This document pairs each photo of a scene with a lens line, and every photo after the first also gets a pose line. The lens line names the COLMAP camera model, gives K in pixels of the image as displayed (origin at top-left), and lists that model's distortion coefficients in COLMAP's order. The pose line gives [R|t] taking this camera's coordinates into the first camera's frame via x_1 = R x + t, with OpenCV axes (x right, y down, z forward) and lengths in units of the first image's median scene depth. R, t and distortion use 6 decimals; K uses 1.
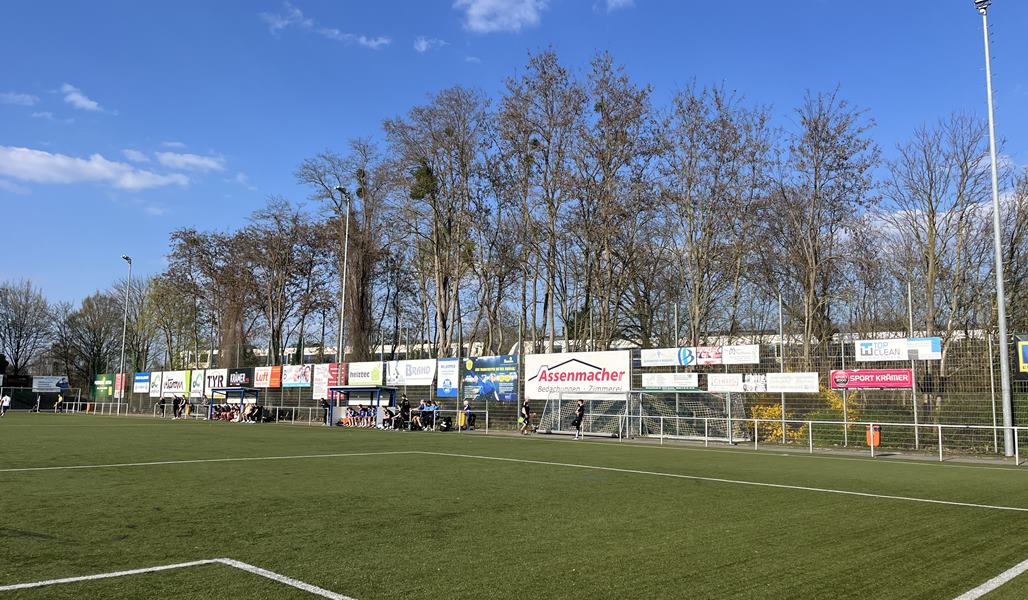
lens RADIAL K [[795.7, 0, 512.3], [0, 795.7, 299.3], [0, 0, 1]] dist [0.102997, -0.141095]
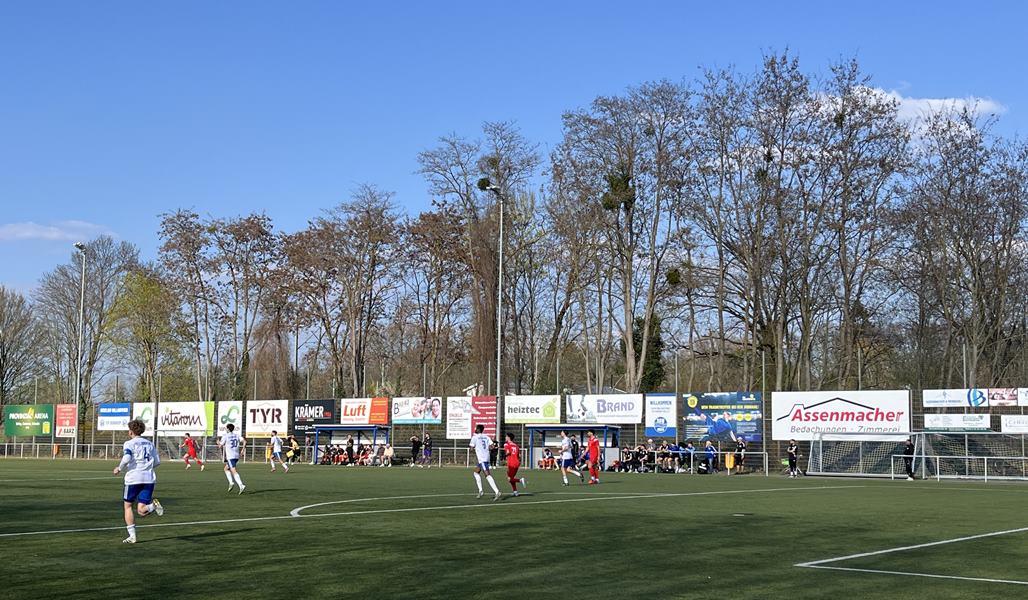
lens RADIAL K [[1327.0, 0, 530.5], [0, 1327.0, 331.2], [0, 0, 1]] dist [0.232048, -0.854040]
pose [[0.986928, 0.006097, 0.161048, -0.514886], [-0.014188, 0.998691, 0.049139, -0.074075], [-0.160537, -0.050782, 0.985723, -0.487909]]
